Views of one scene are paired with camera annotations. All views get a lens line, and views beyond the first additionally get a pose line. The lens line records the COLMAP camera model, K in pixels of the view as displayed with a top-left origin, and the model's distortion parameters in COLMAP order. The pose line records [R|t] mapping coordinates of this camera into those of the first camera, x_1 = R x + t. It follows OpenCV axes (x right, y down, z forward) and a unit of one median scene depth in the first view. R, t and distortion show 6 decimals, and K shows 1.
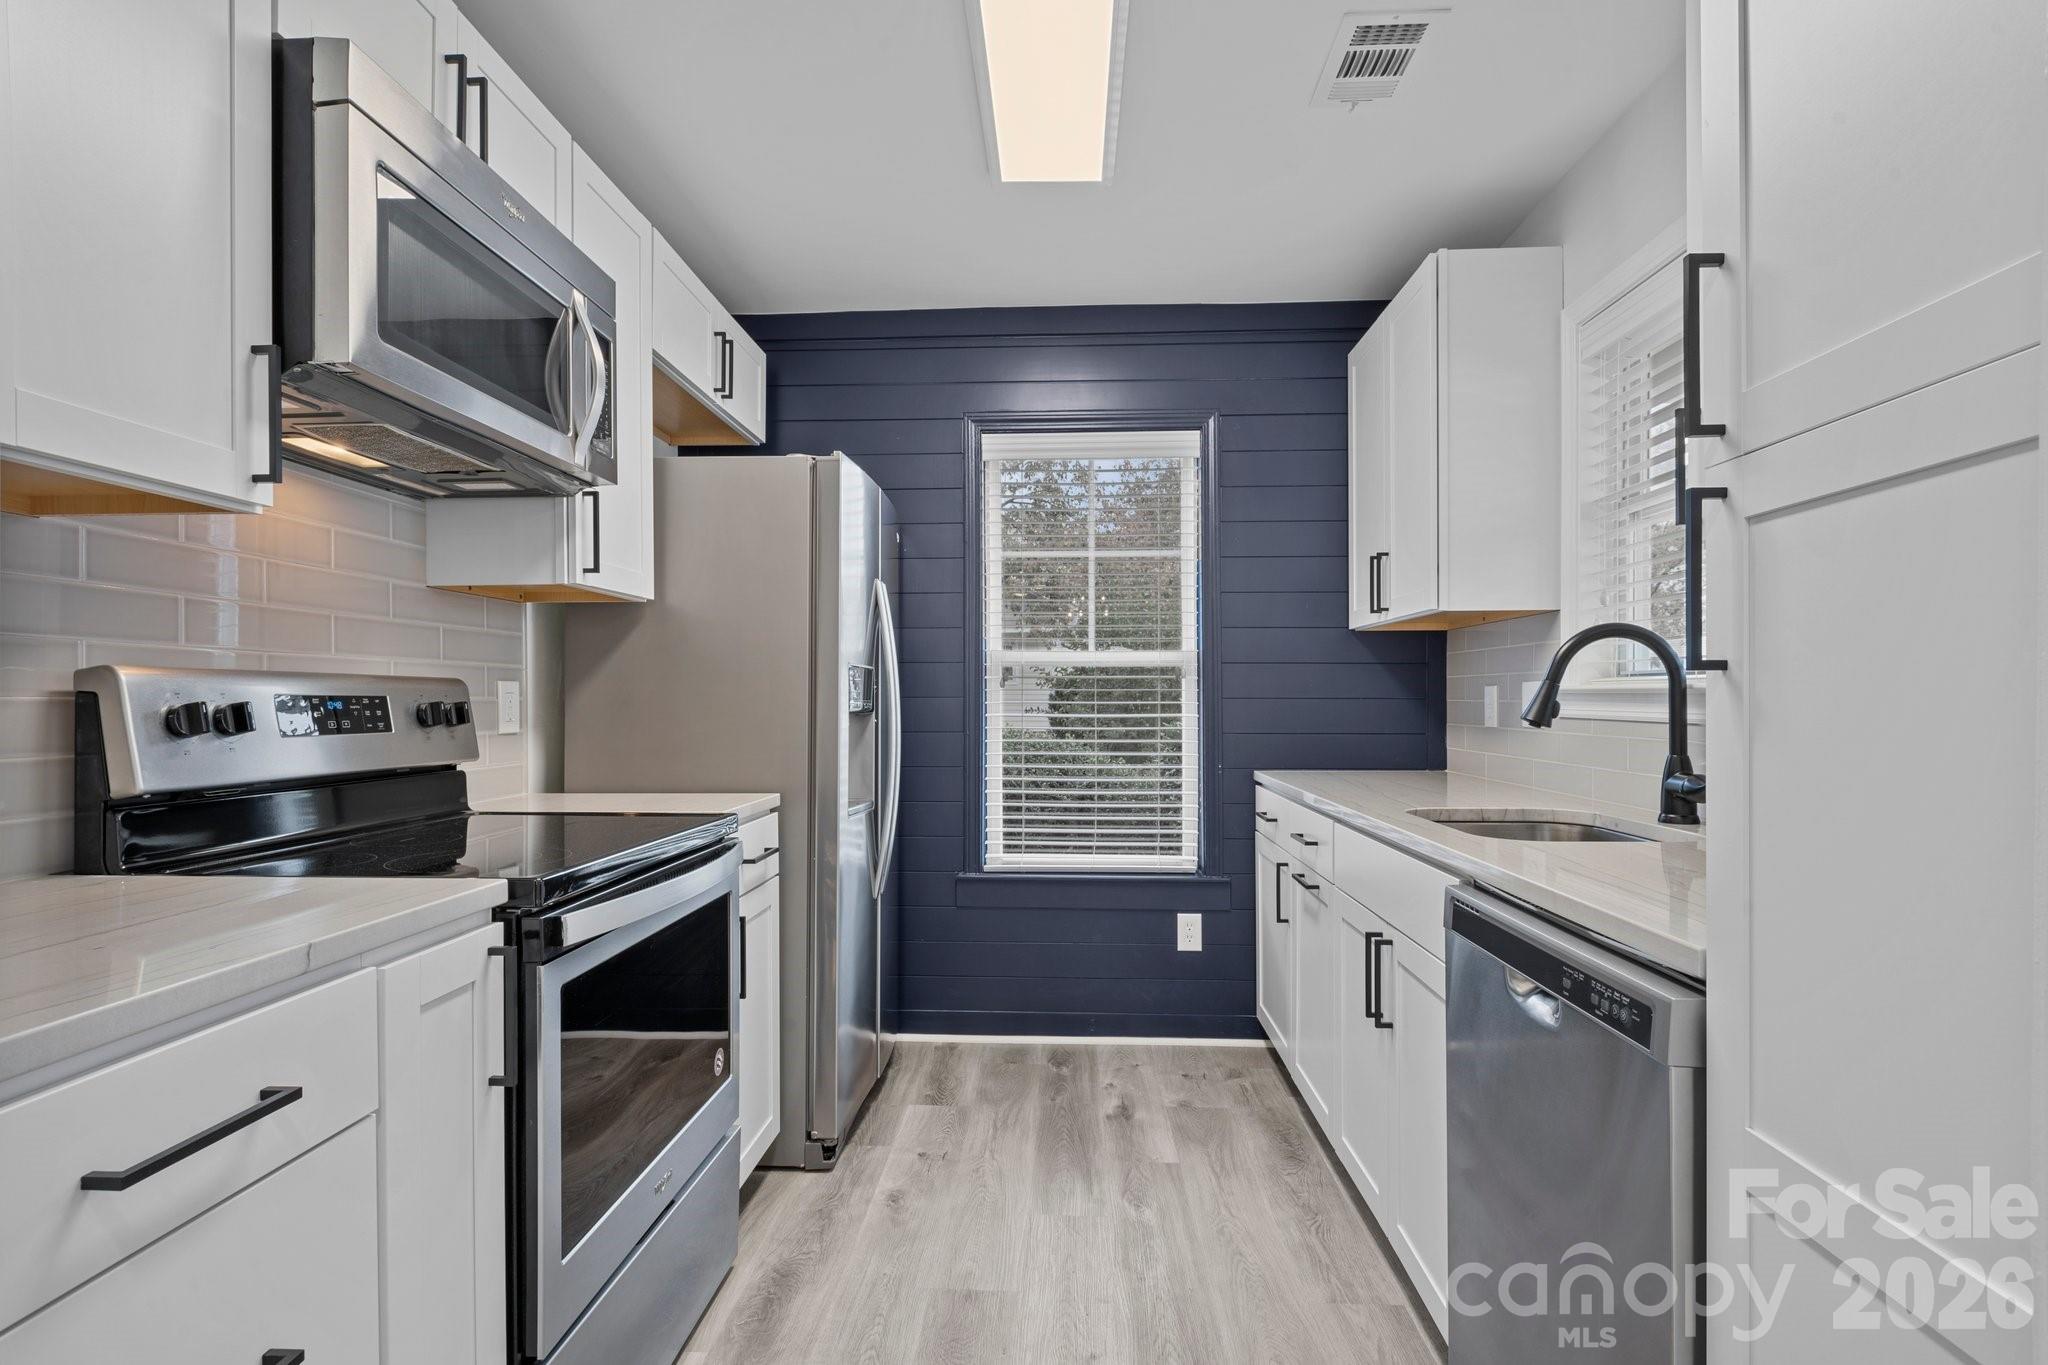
lens RADIAL K [[1013.2, 0, 1030.3], [0, 1013.2, 695.1], [0, 0, 1]] dist [-0.015094, 0.002035]
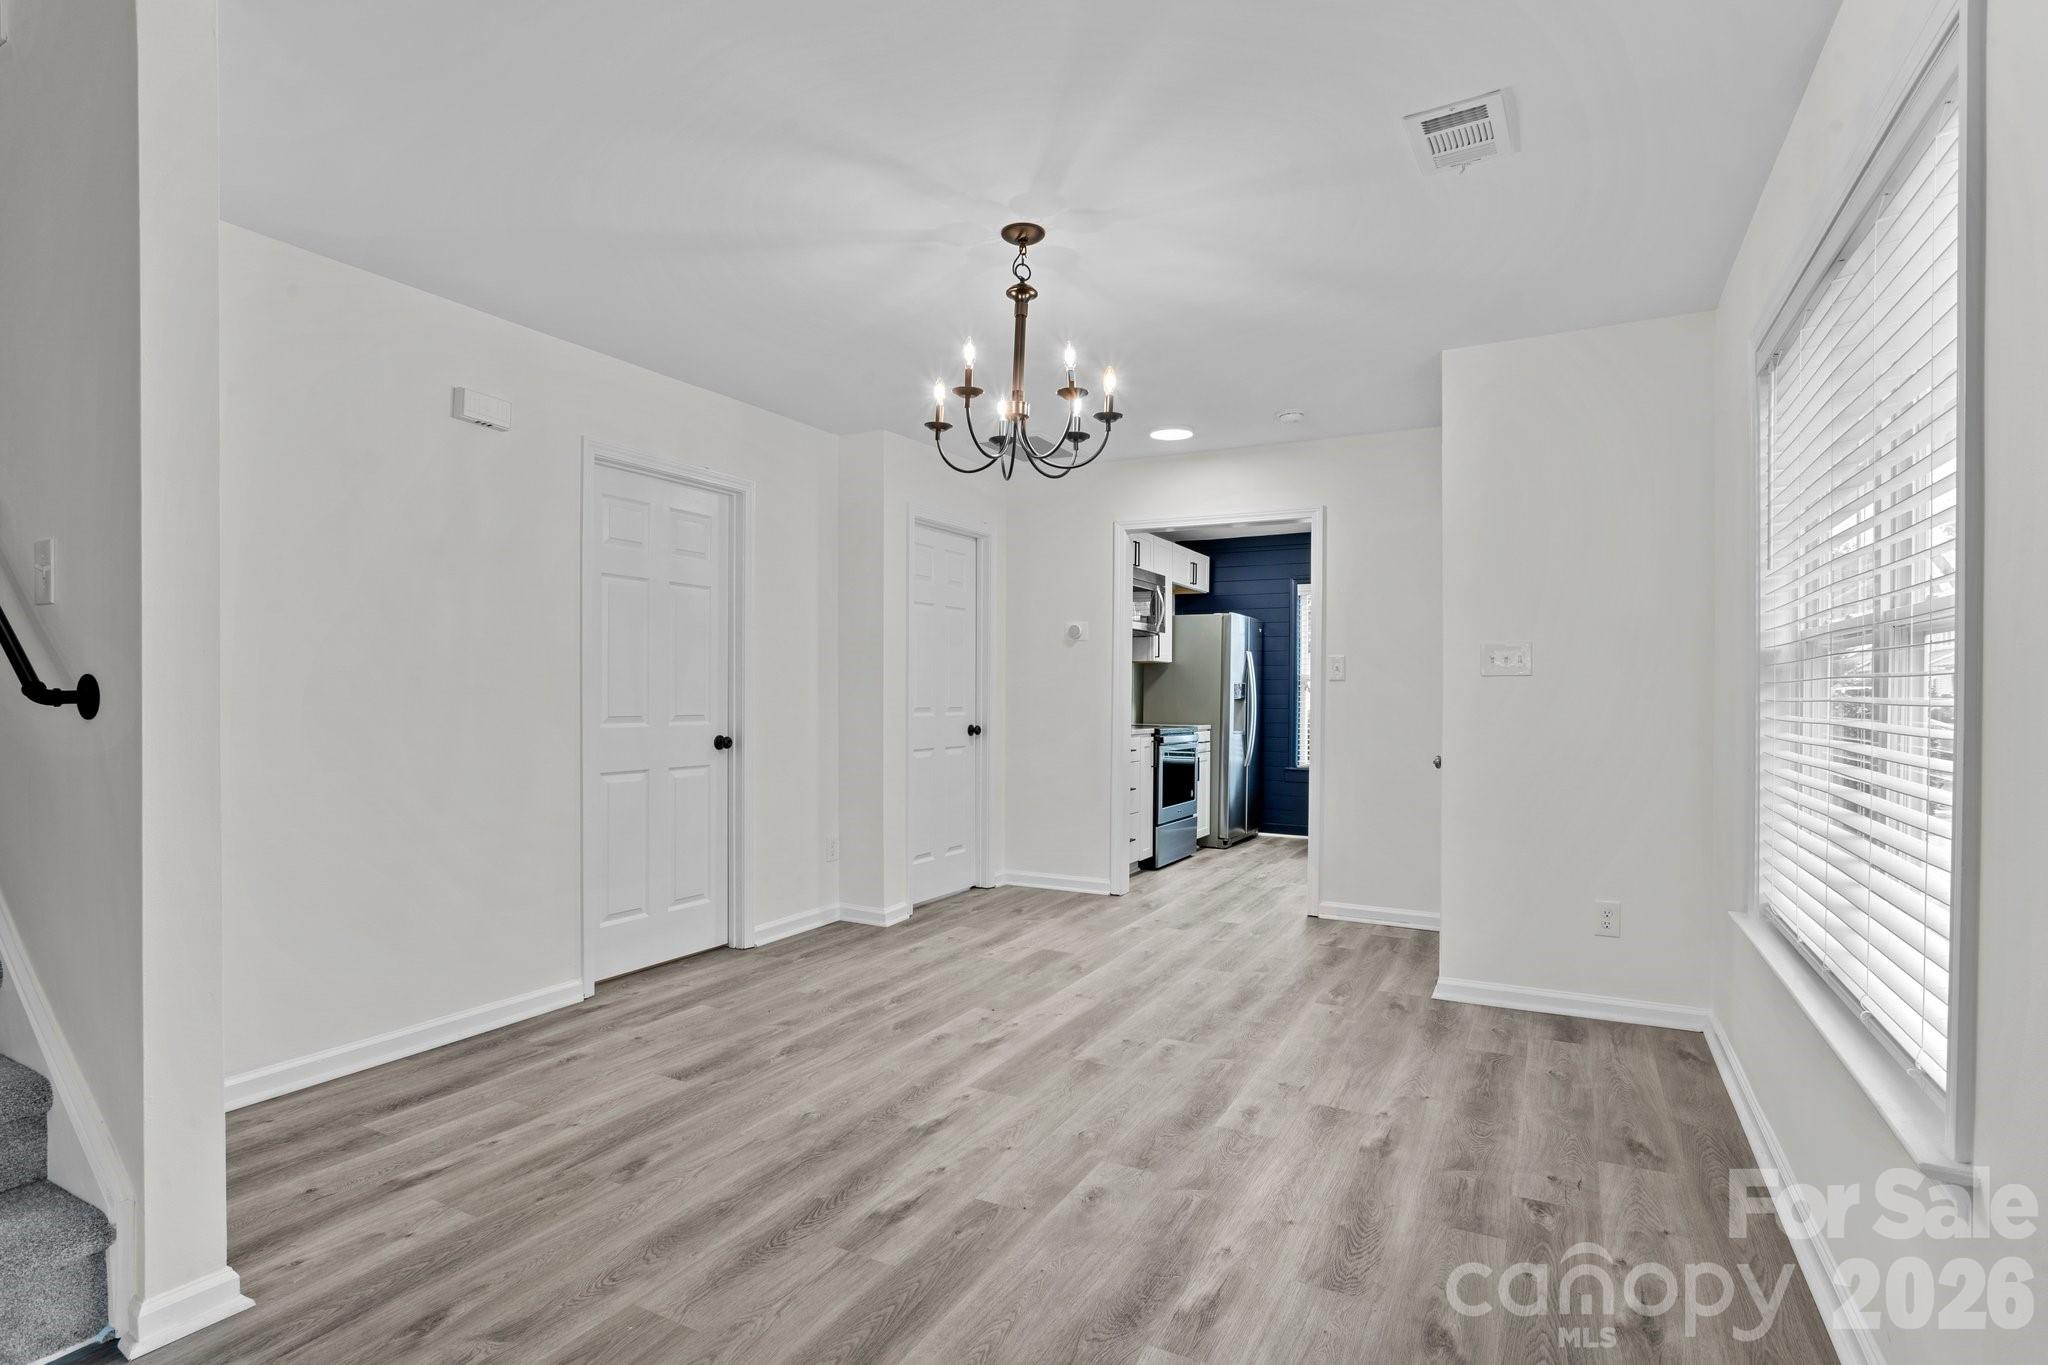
lens RADIAL K [[1013.2, 0, 1019.1], [0, 1013.2, 689.1], [0, 0, 1]] dist [-0.015094, 0.002035]
pose [[0.899715, 0.005985, -0.436437, 0.570877], [-0.008395, 0.999958, -0.003593, 0.004765], [0.436398, 0.006897, 0.899727, -2.027063]]
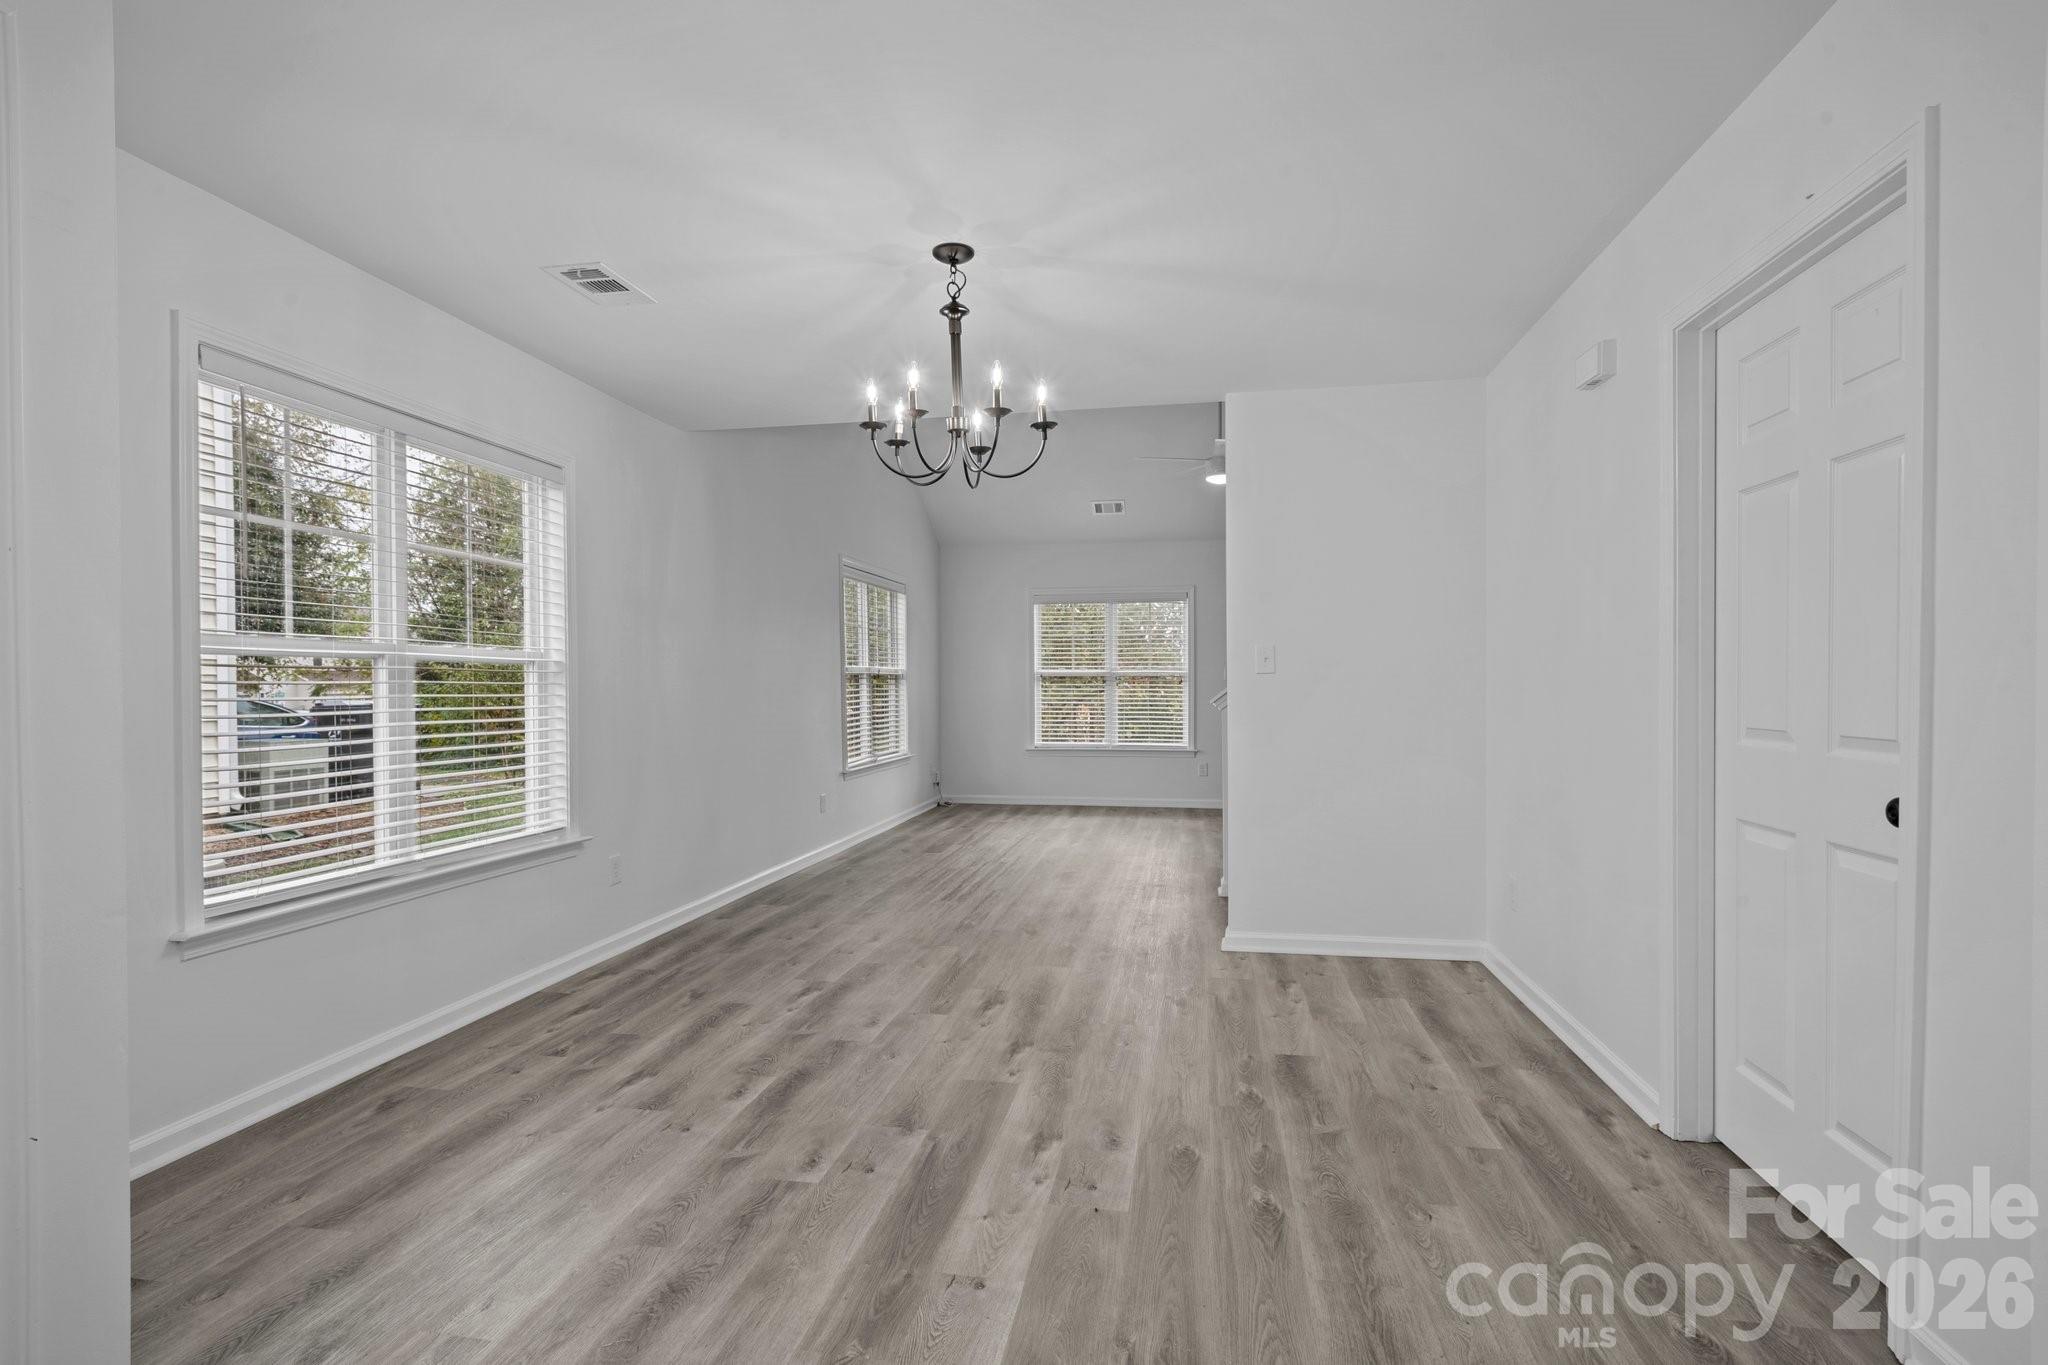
lens RADIAL K [[1013.2, 0, 1015.2], [0, 1013.2, 687.5], [0, 0, 1]] dist [-0.015094, 0.002035]
pose [[-0.989675, 0.009719, 0.143000, -1.430545], [0.010408, 0.999938, 0.004068, -0.012337], [-0.142951, 0.005515, -0.989714, 3.976663]]
